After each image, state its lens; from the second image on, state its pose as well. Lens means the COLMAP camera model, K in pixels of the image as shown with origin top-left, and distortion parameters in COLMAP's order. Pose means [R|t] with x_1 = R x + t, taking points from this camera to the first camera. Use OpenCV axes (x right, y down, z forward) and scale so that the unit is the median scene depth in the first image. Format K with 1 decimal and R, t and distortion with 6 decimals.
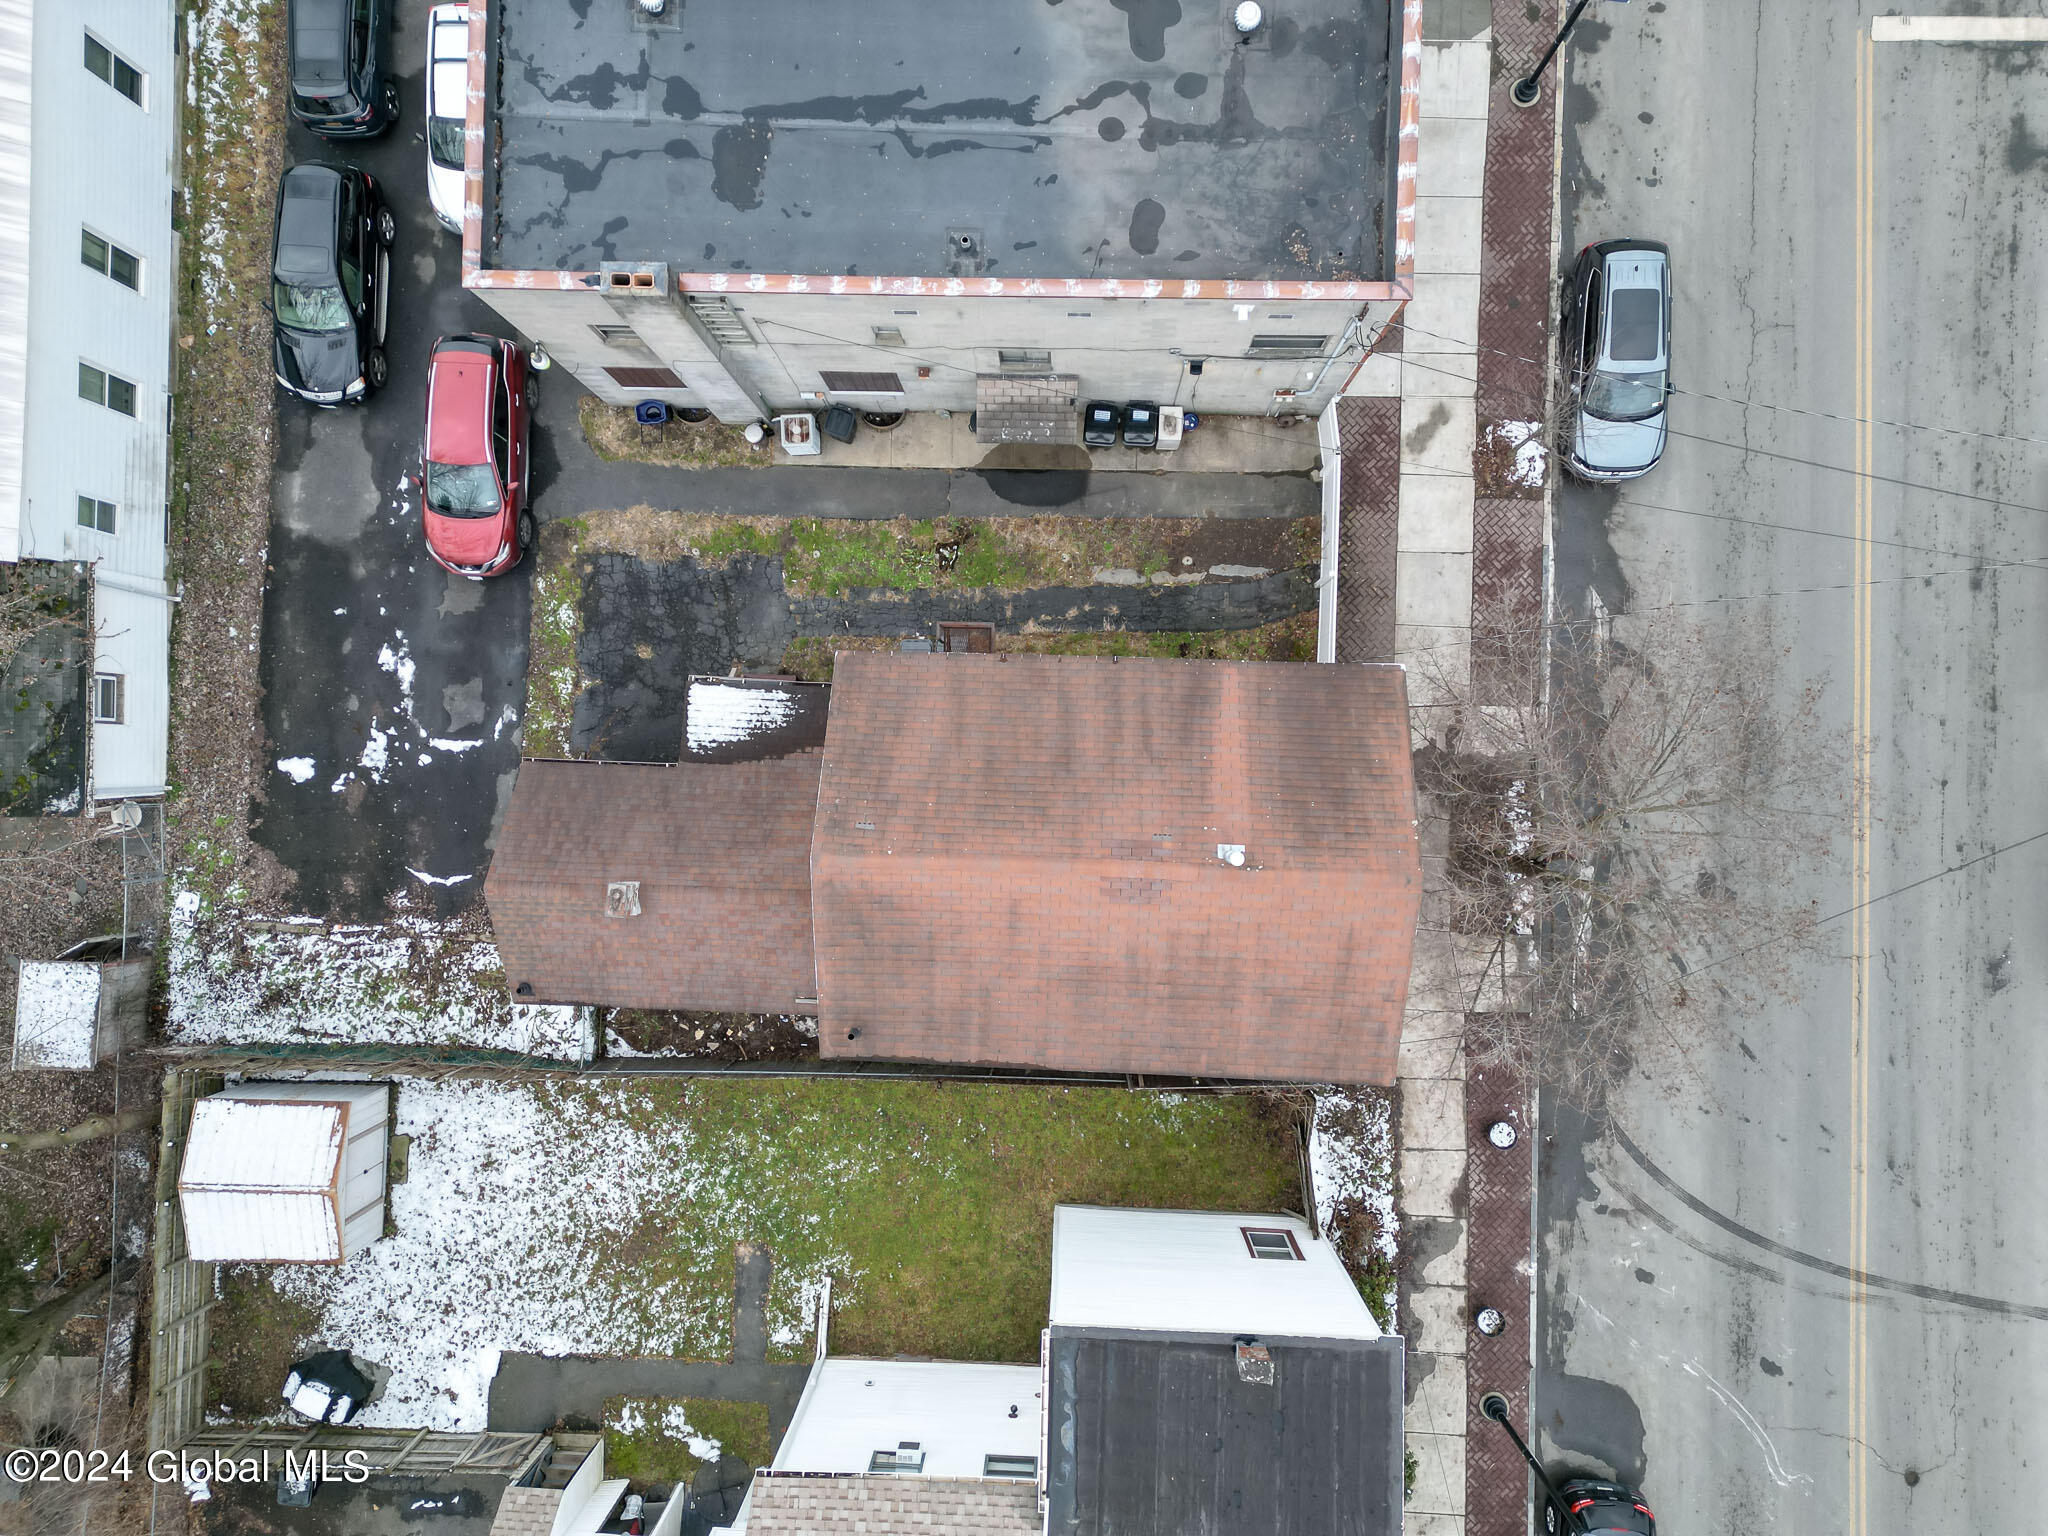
lens RADIAL K [[1422.5, 0, 1024.0], [0, 1422.5, 768.0], [0, 0, 1]] dist [0.080052, -0.073274]
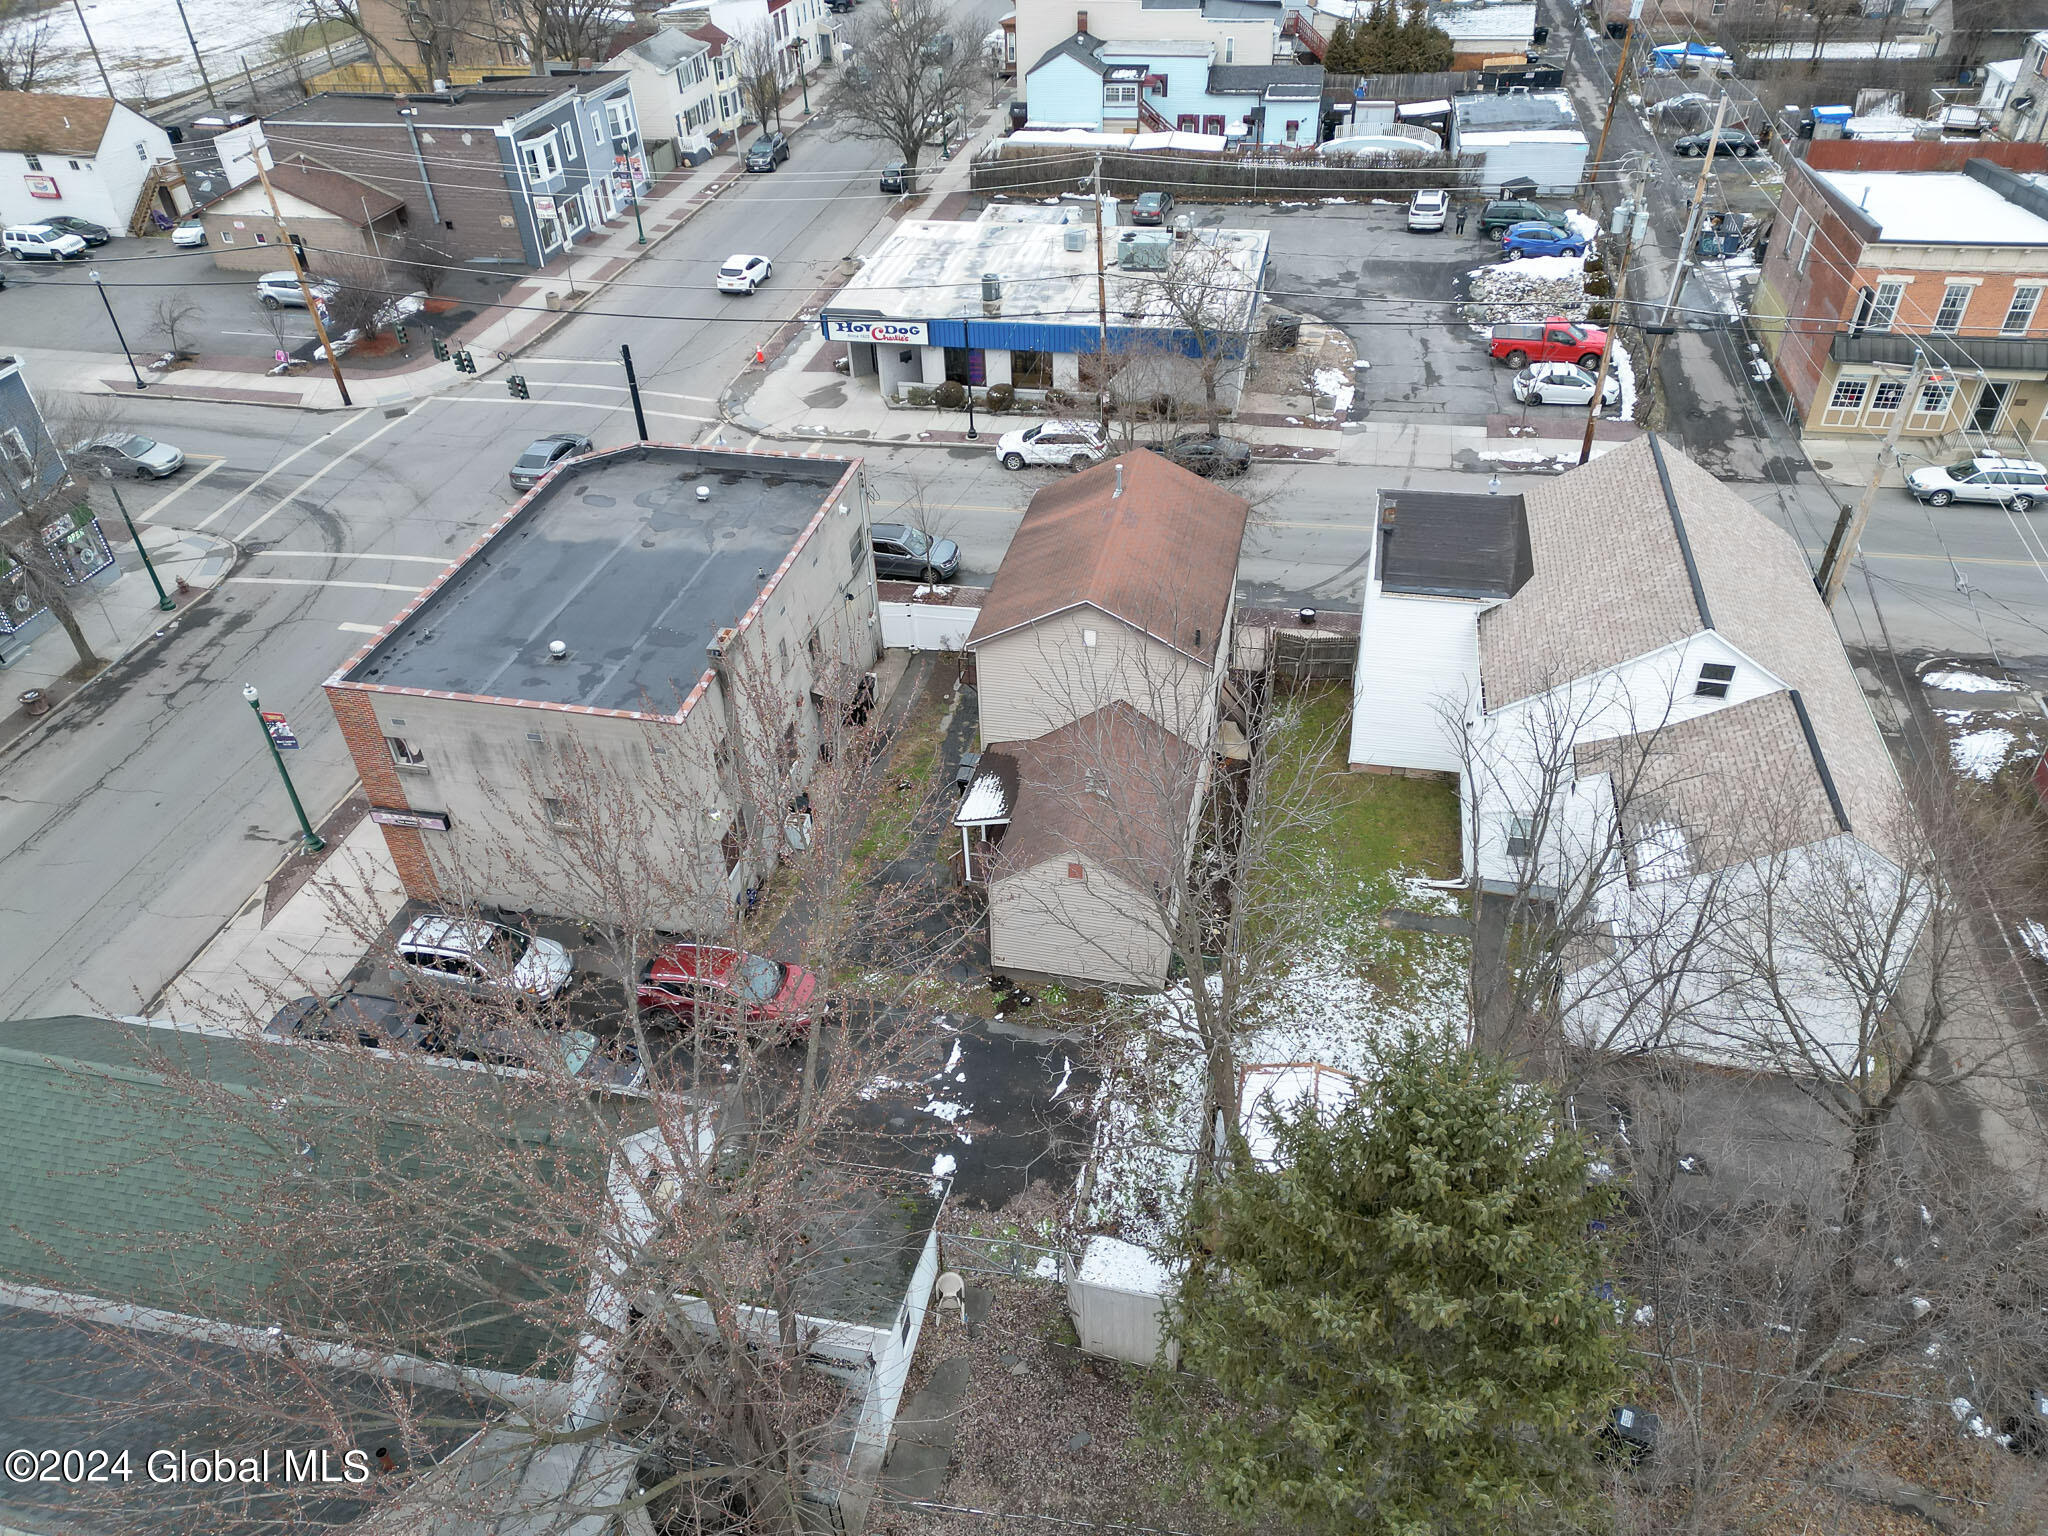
lens RADIAL K [[1422.5, 0, 1024.0], [0, 1422.5, 768.0], [0, 0, 1]] dist [0.080052, -0.073274]
pose [[0.187165, -0.574663, 0.796701, -1.189610], [0.982149, 0.093985, -0.162940, 0.209837], [0.018757, 0.812976, 0.581995, 0.129800]]
